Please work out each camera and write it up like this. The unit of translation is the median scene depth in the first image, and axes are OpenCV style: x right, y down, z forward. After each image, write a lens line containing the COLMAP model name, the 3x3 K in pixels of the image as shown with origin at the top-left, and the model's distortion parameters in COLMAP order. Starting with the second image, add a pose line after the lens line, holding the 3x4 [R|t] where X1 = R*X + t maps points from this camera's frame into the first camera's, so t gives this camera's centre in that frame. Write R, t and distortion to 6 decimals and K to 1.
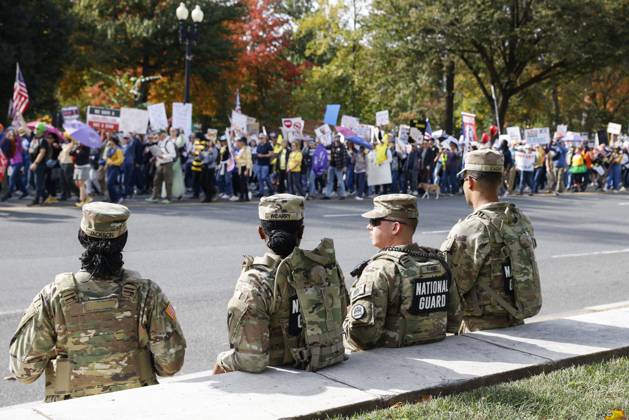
lens RADIAL K [[891.9, 0, 320.4], [0, 891.9, 208.9], [0, 0, 1]] dist [0.056955, 0.000000]
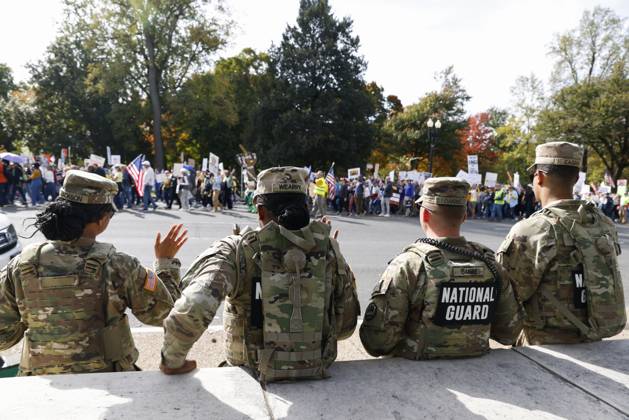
lens RADIAL K [[420.5, 0, 334.6], [0, 420.5, 210.9], [0, 0, 1]] dist [-0.036898, 0.038721]
pose [[0.922043, 0.033649, -0.385622, 0.145735], [-0.044515, 0.998823, -0.019283, 0.021852], [0.384520, 0.034946, 0.922455, 0.542096]]
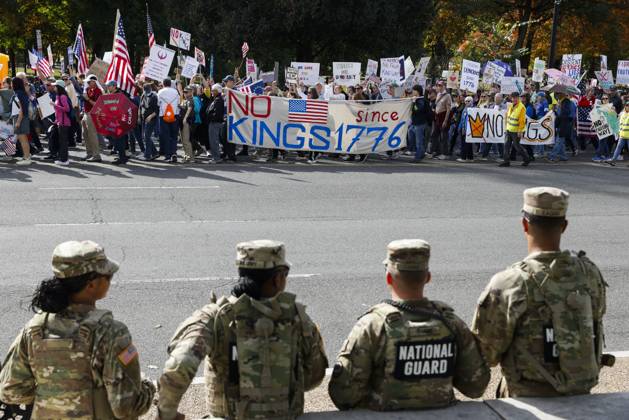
lens RADIAL K [[891.9, 0, 328.8], [0, 891.9, 225.9], [0, 0, 1]] dist [0.056955, 0.000000]
pose [[0.908369, 0.062964, -0.413403, 0.365425], [-0.027734, 0.995494, 0.090680, -0.105419], [0.417250, -0.070906, 0.906022, 0.146110]]
